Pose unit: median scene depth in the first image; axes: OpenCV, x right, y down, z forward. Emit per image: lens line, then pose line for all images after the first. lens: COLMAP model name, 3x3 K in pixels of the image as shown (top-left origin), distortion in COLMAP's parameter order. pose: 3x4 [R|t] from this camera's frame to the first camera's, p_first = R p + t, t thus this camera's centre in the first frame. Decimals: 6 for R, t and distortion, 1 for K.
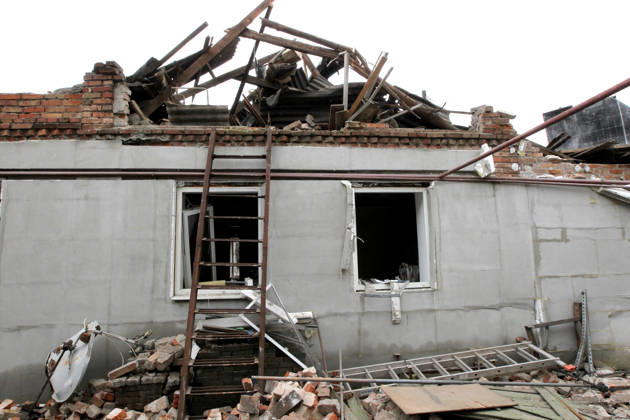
lens RADIAL K [[370.8, 0, 315.0], [0, 370.8, 210.0], [0, 0, 1]] dist [-0.061866, 0.030851]
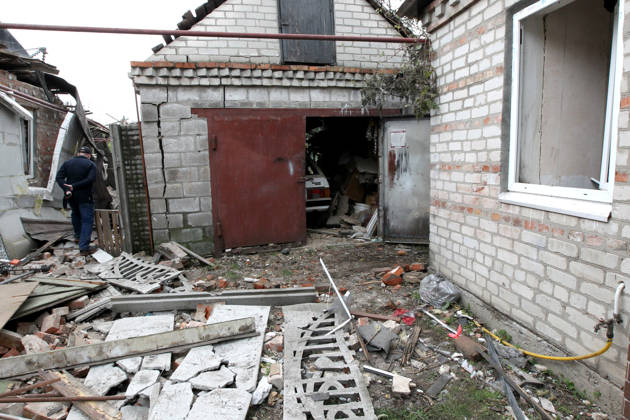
lens RADIAL K [[370.8, 0, 315.0], [0, 370.8, 210.0], [0, 0, 1]] dist [-0.061866, 0.030851]
pose [[-0.073117, -0.116590, 0.990485, -0.281608], [-0.112455, 0.987774, 0.107969, 0.059574], [-0.990963, -0.103491, -0.085334, 0.174186]]
